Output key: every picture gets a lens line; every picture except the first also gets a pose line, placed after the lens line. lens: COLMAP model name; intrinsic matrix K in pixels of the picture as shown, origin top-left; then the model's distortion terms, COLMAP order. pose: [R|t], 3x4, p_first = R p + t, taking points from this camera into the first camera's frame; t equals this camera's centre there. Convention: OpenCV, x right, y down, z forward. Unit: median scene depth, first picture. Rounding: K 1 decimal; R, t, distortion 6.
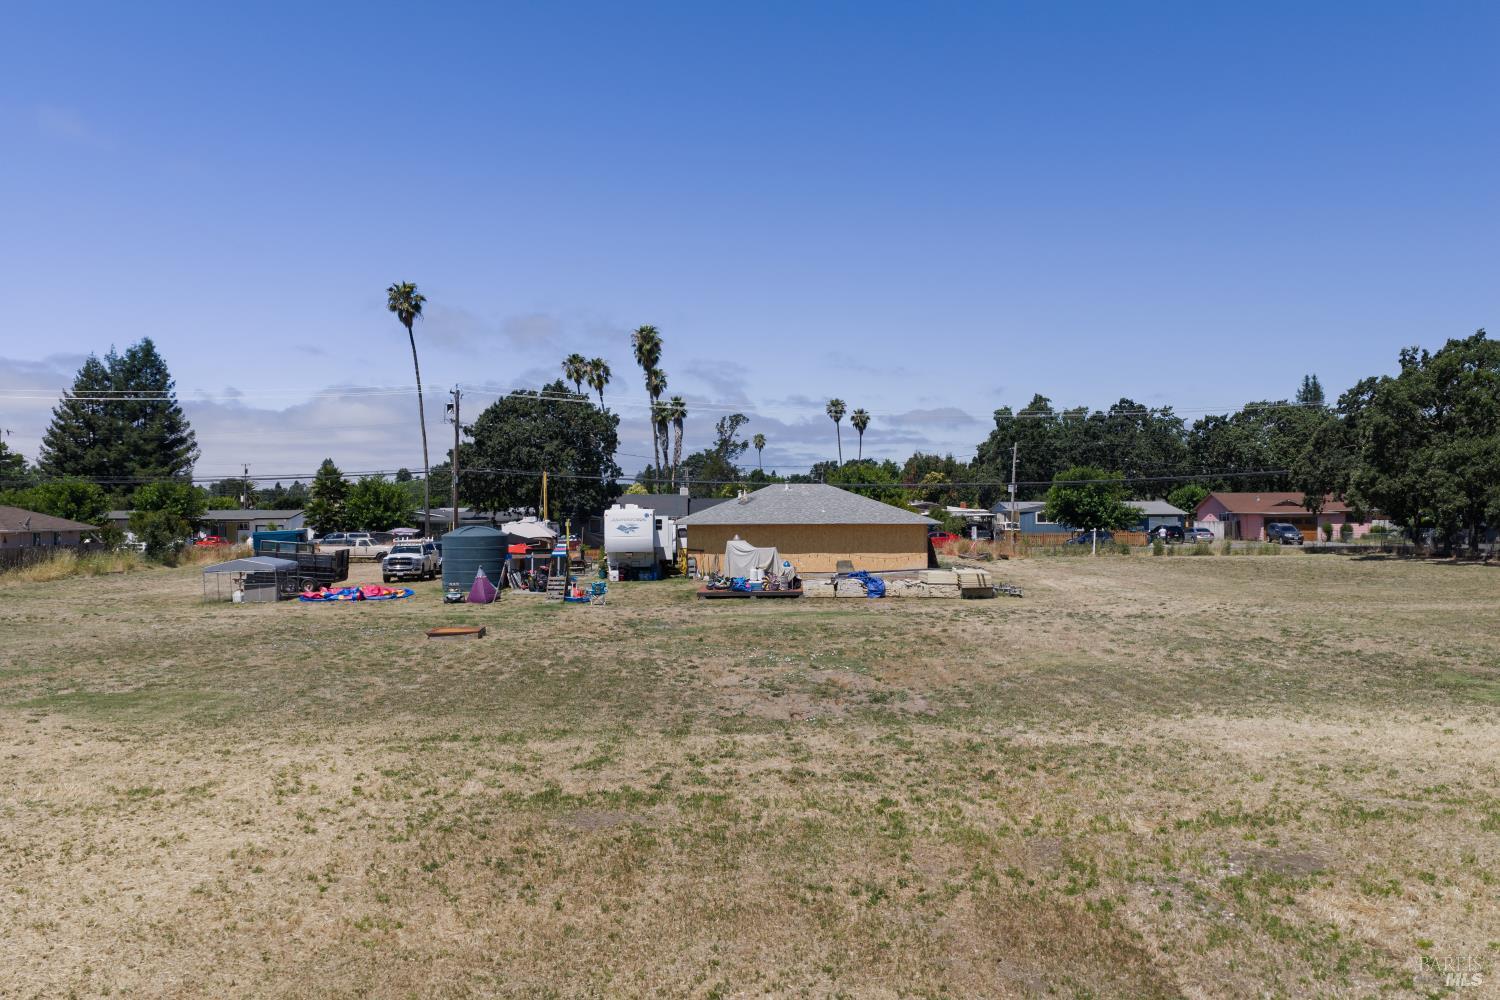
lens RADIAL K [[1238.5, 0, 748.7], [0, 1238.5, 504.7], [0, 0, 1]] dist [0.012424, -0.032795]
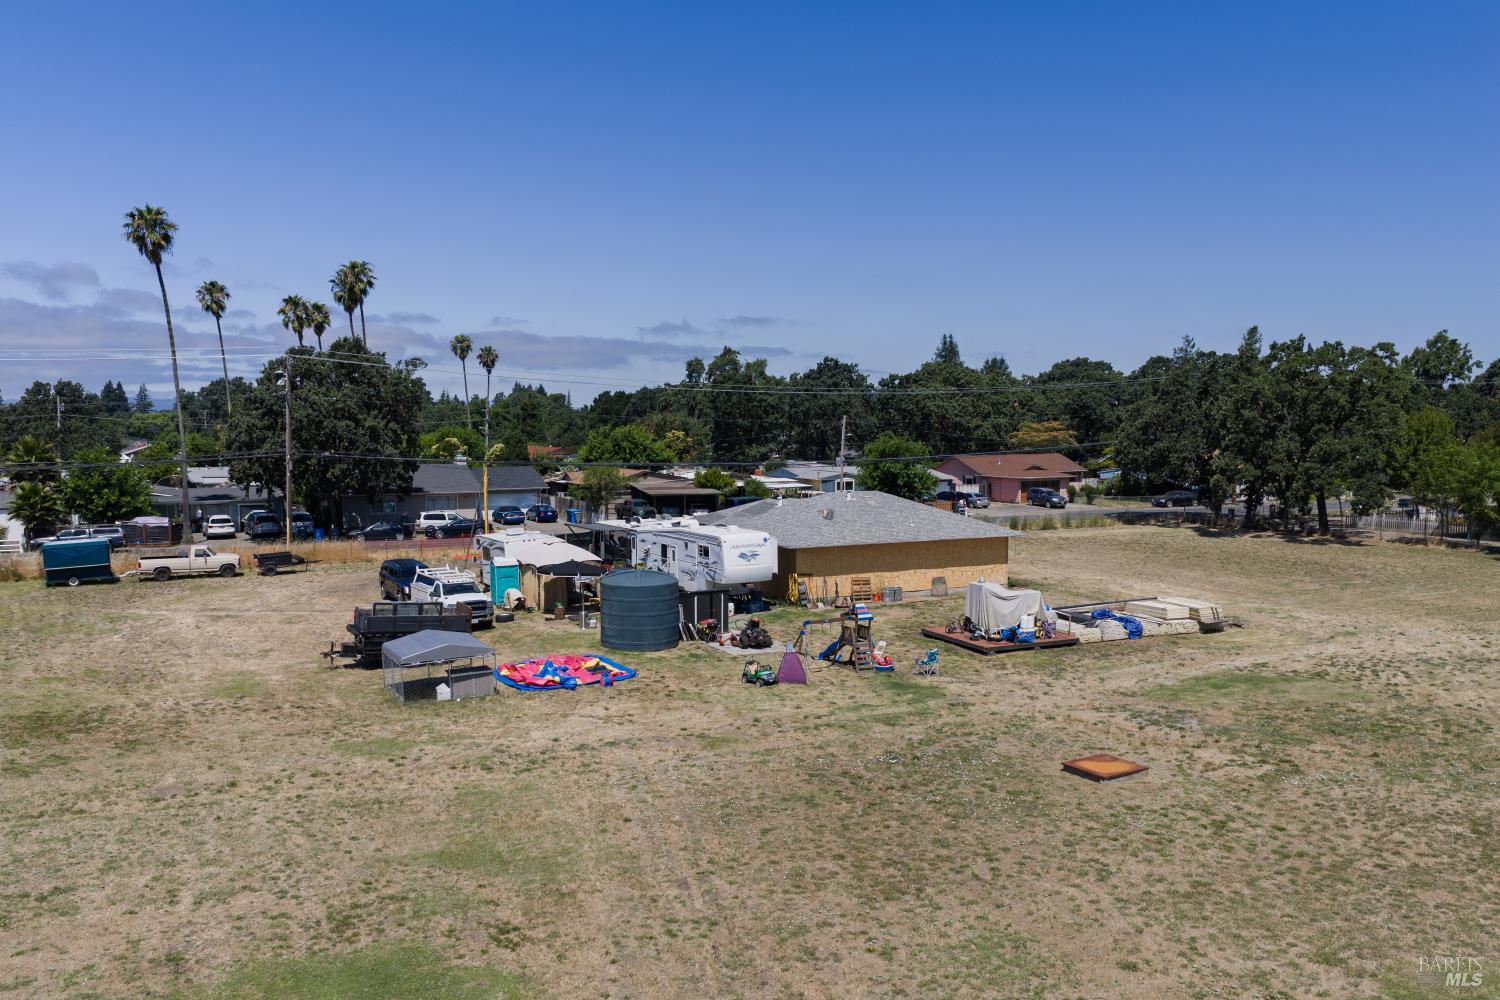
lens RADIAL K [[1238.5, 0, 747.5], [0, 1238.5, 502.8], [0, 0, 1]] dist [0.012424, -0.032795]
pose [[0.906837, -0.026293, 0.420661, -0.266002], [-0.001688, 0.997818, 0.066005, -0.043523], [-0.421479, -0.060566, 0.904813, 0.117081]]
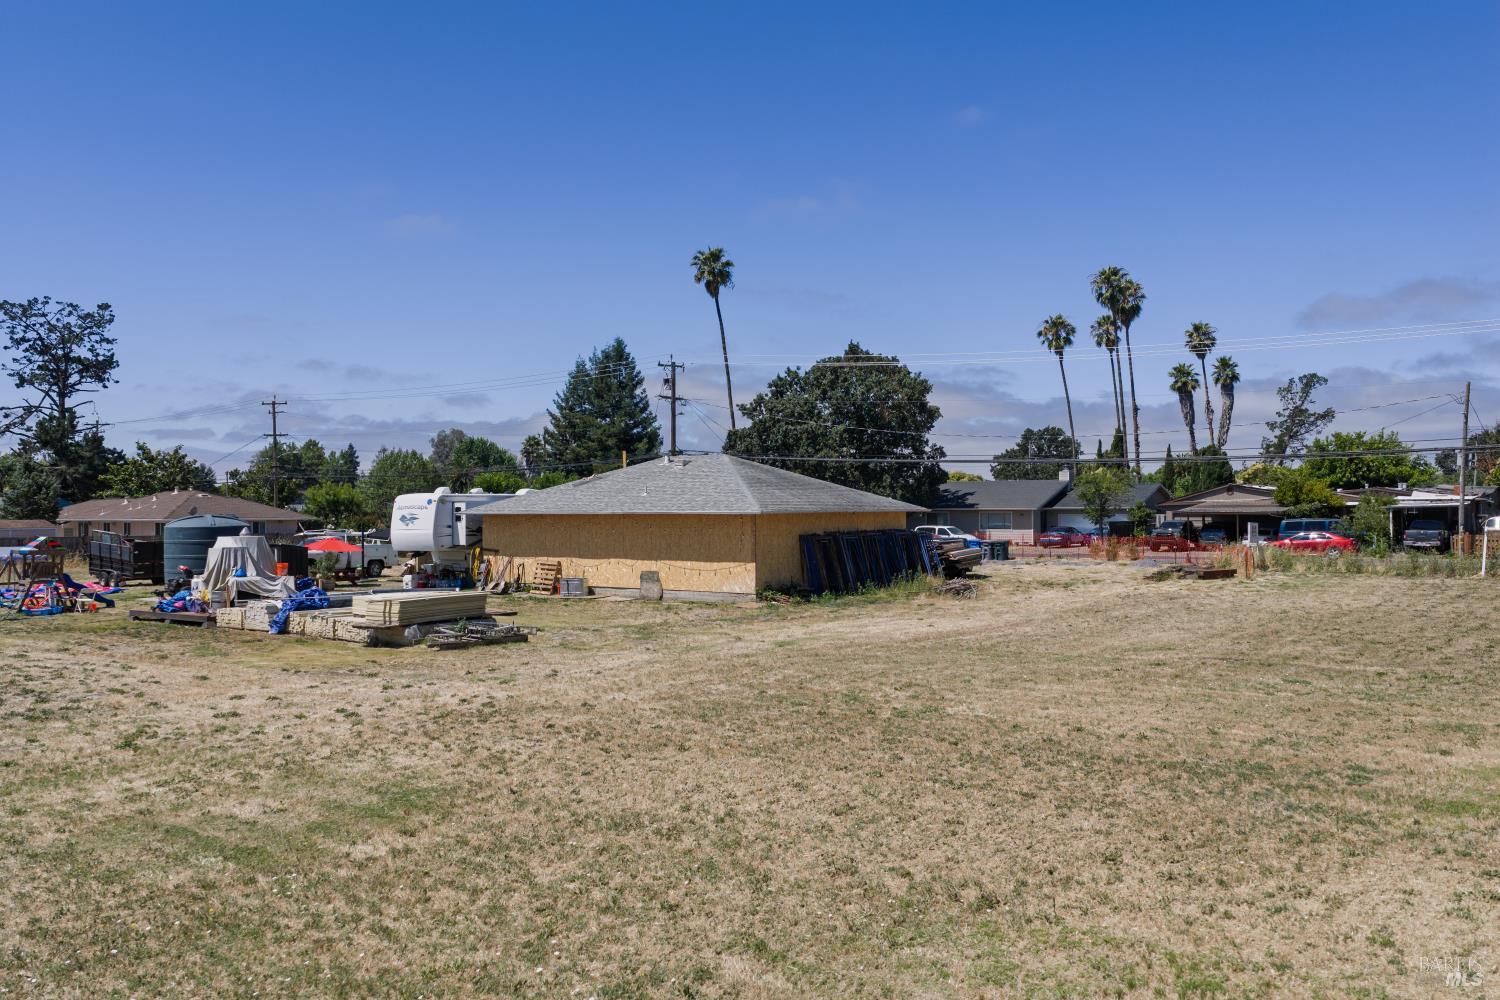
lens RADIAL K [[1238.5, 0, 739.9], [0, 1238.5, 501.0], [0, 0, 1]] dist [0.012424, -0.032795]
pose [[0.777400, -0.004314, -0.628992, 0.301426], [0.004210, 0.999990, -0.001655, 0.005800], [0.628993, -0.001362, 0.777410, 0.308660]]
